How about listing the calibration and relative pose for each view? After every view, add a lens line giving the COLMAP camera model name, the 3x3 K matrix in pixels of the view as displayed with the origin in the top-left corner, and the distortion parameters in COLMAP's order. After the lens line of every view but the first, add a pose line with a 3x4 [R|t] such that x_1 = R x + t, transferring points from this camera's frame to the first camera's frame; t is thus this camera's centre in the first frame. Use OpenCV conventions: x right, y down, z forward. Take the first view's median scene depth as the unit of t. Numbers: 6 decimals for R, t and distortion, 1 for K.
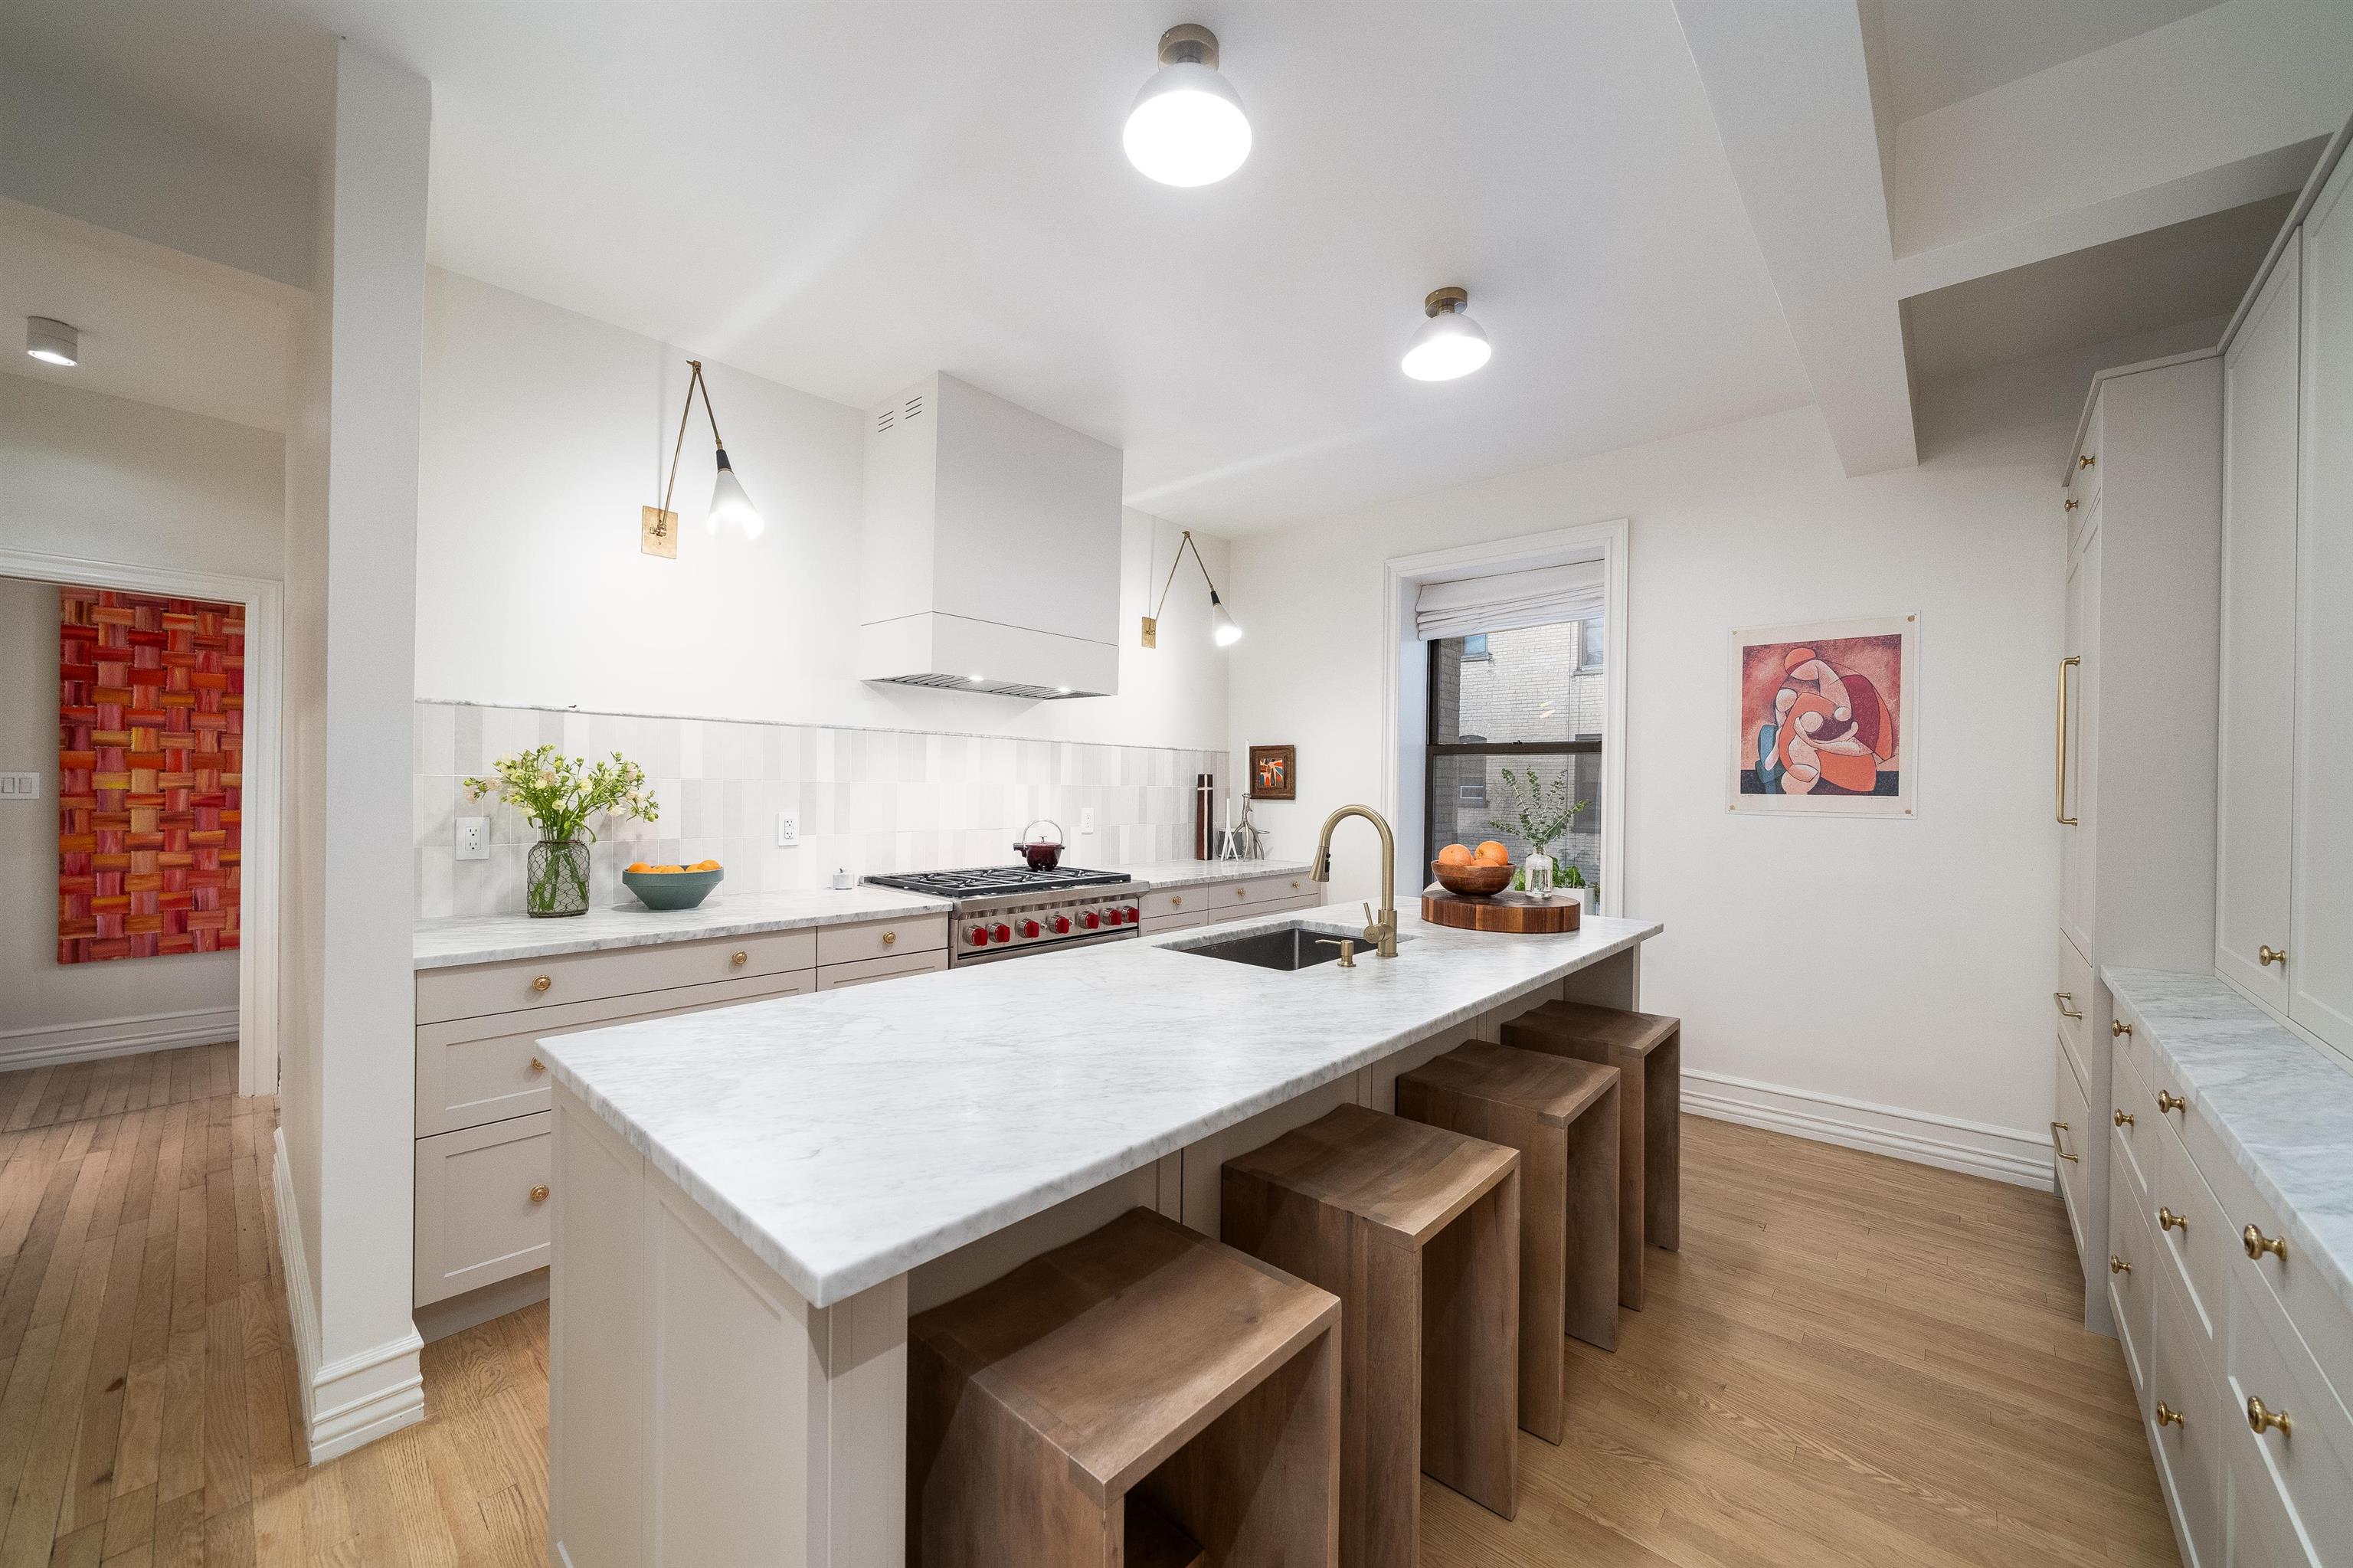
lens RADIAL K [[870.3, 0, 1177.2], [0, 870.3, 790.9], [0, 0, 1]] dist [-0.003746, -0.000006]
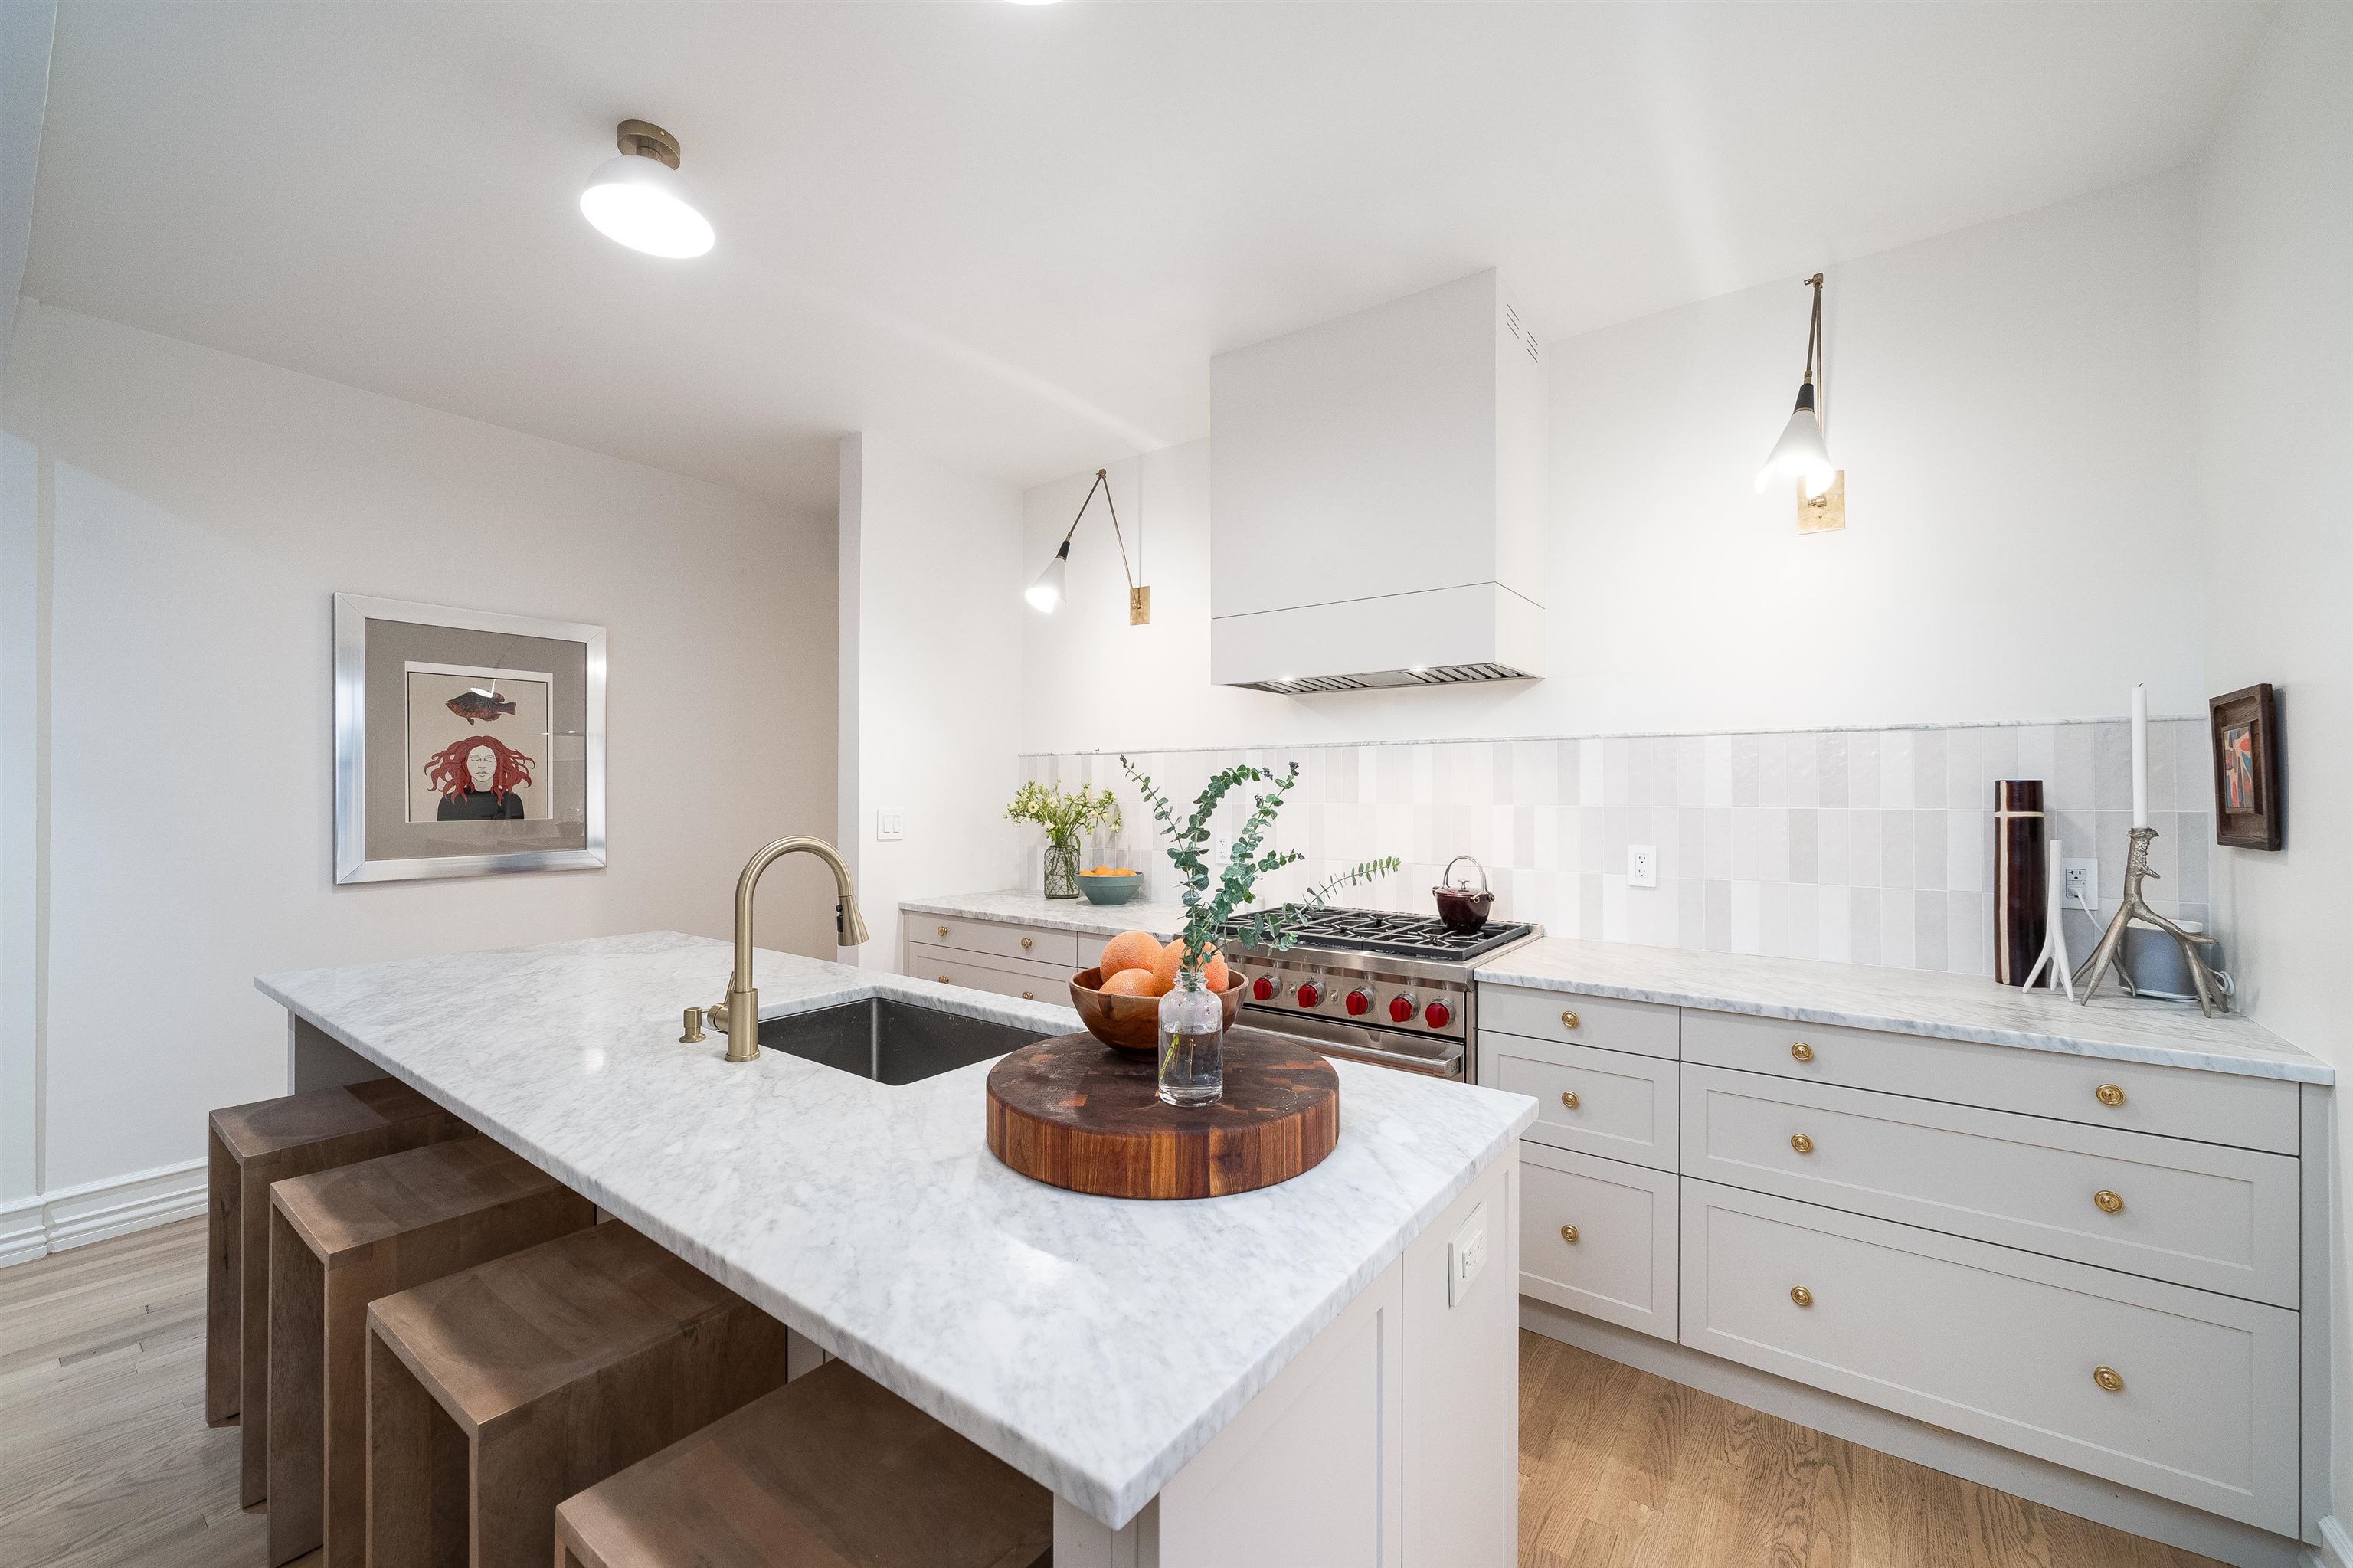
lens RADIAL K [[931.7, 0, 1183.7], [0, 931.7, 791.1], [0, 0, 1]] dist [-0.001080, -0.000008]
pose [[0.091356, -0.014079, -0.995719, 0.643055], [-0.003147, 0.999891, -0.014427, -0.008674], [0.995813, 0.004452, 0.091301, 0.812862]]
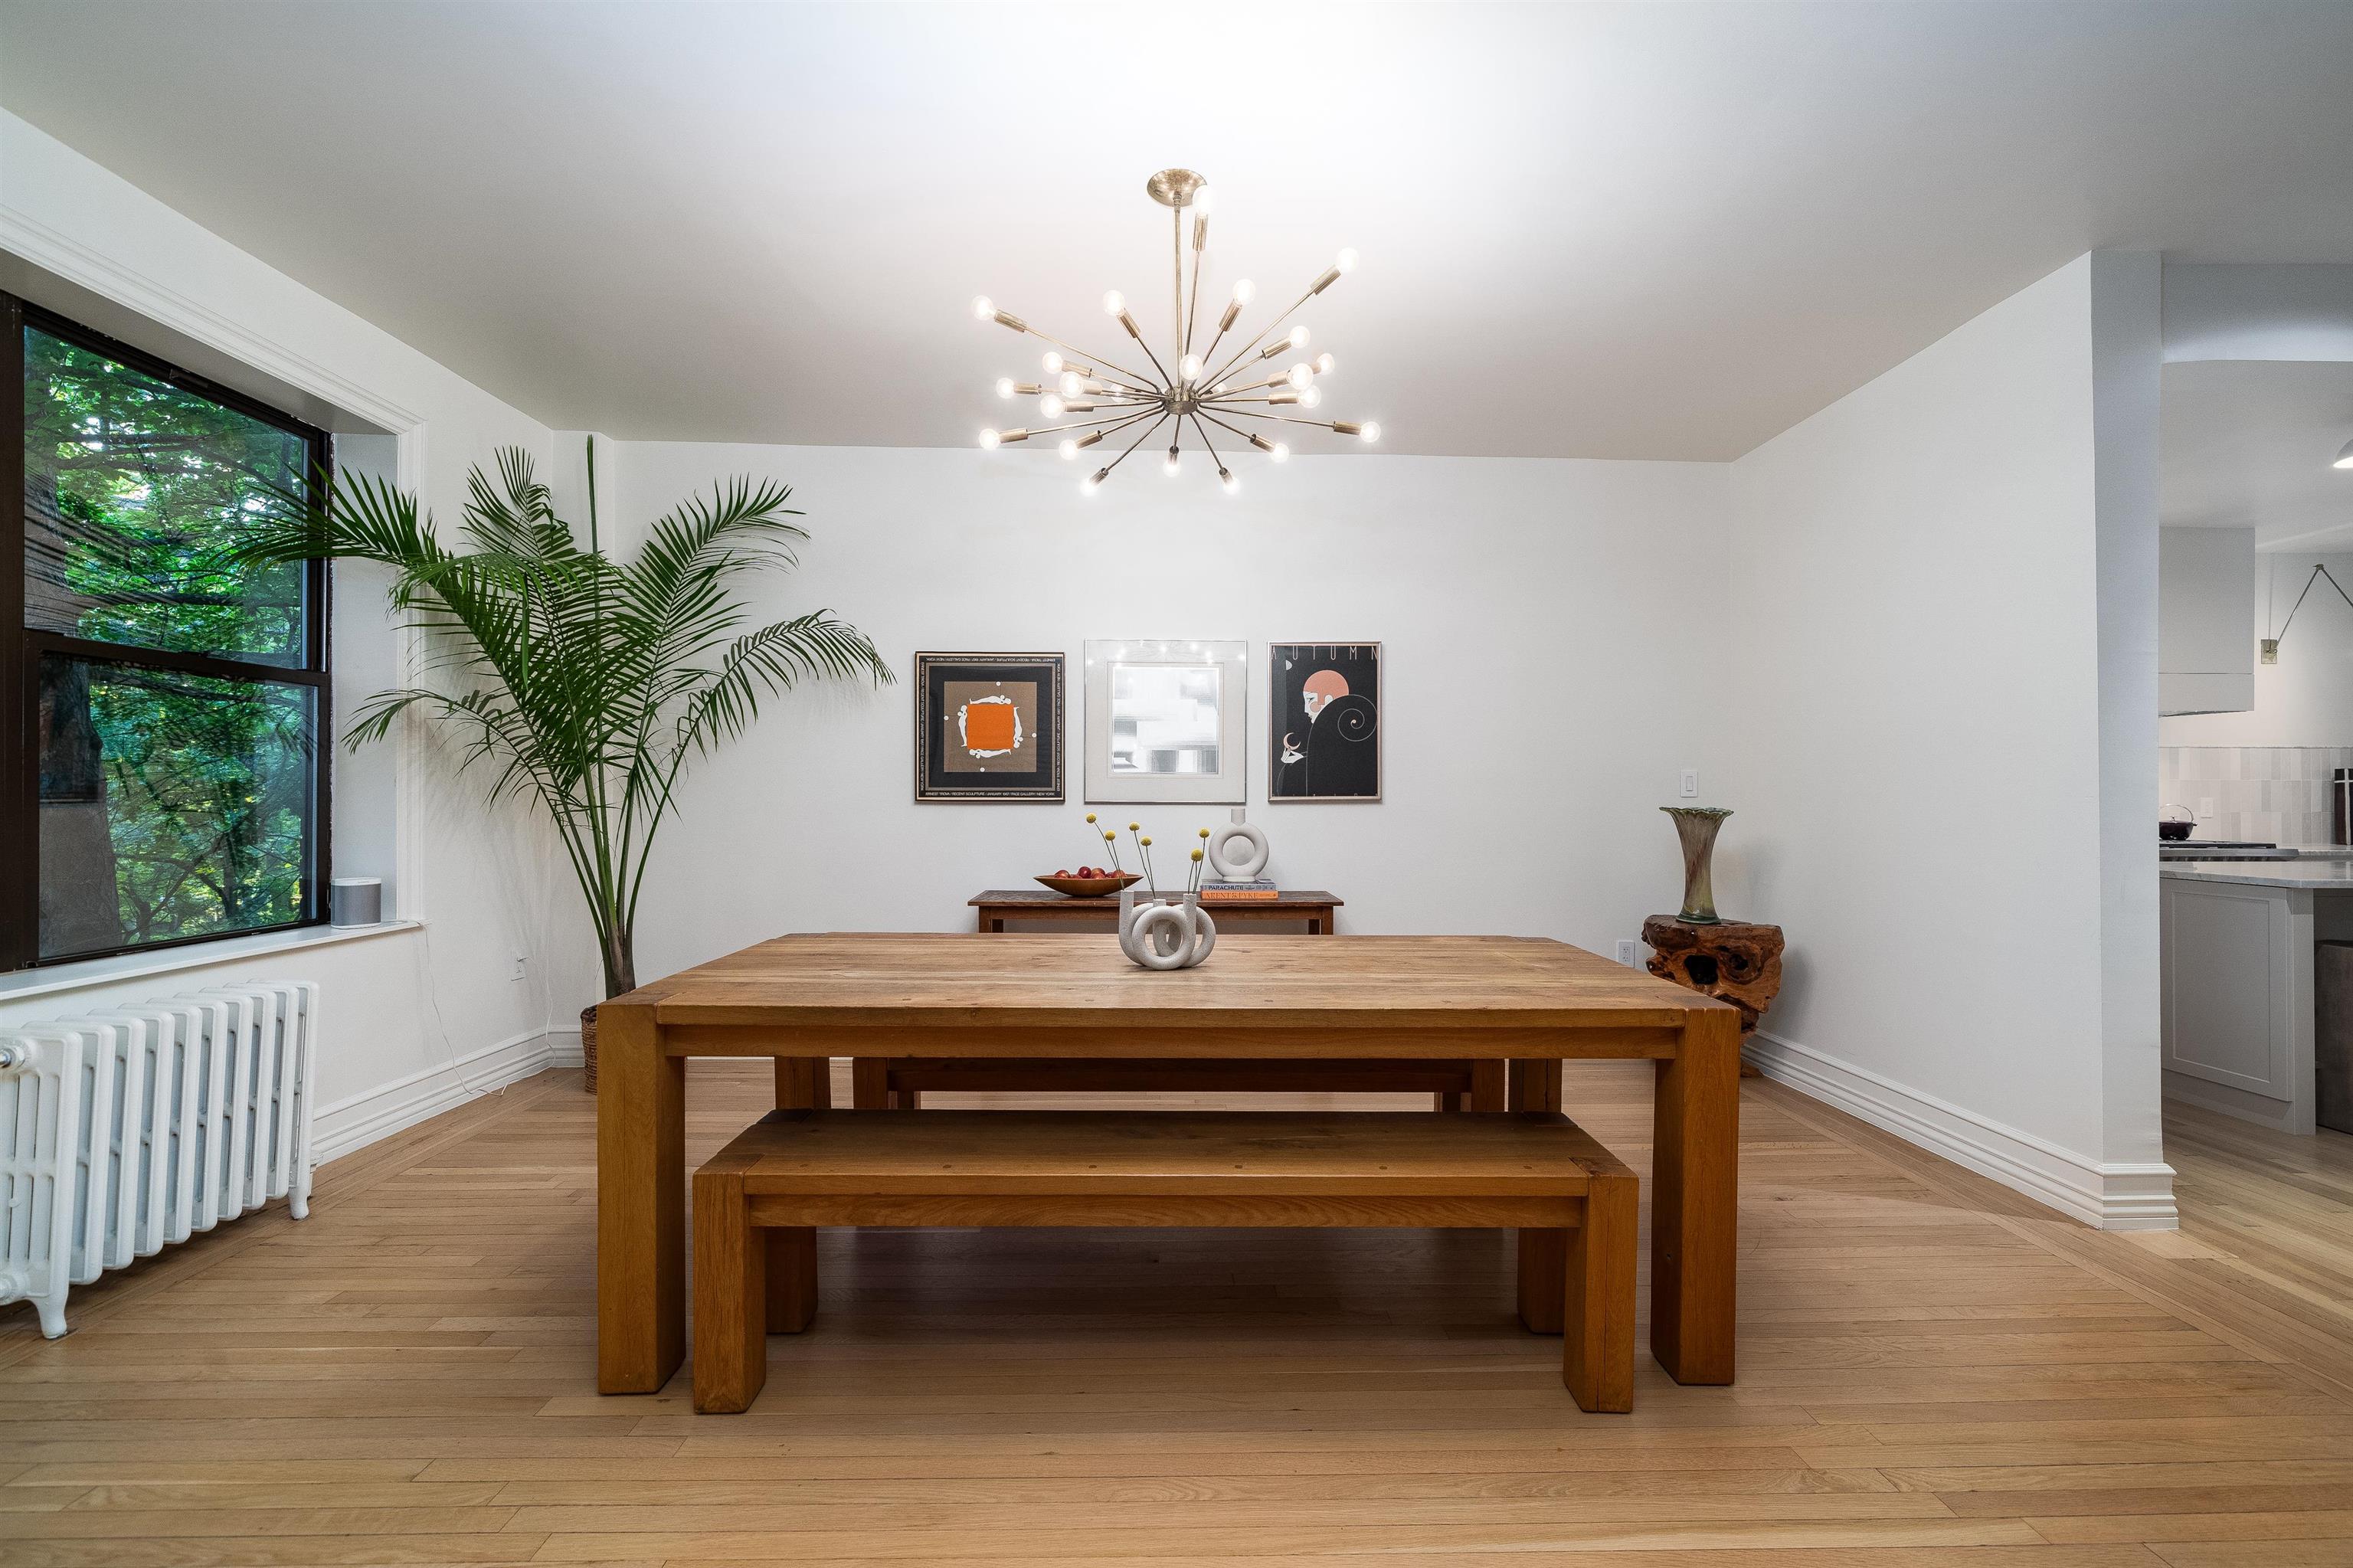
lens RADIAL K [[931.7, 0, 1183.7], [0, 931.7, 791.1], [0, 0, 1]] dist [-0.001080, -0.000008]
pose [[0.687367, -0.017290, -0.726105, -0.183970], [0.005425, 0.999811, -0.018672, 0.034816], [0.726290, 0.008896, 0.687331, -1.322156]]
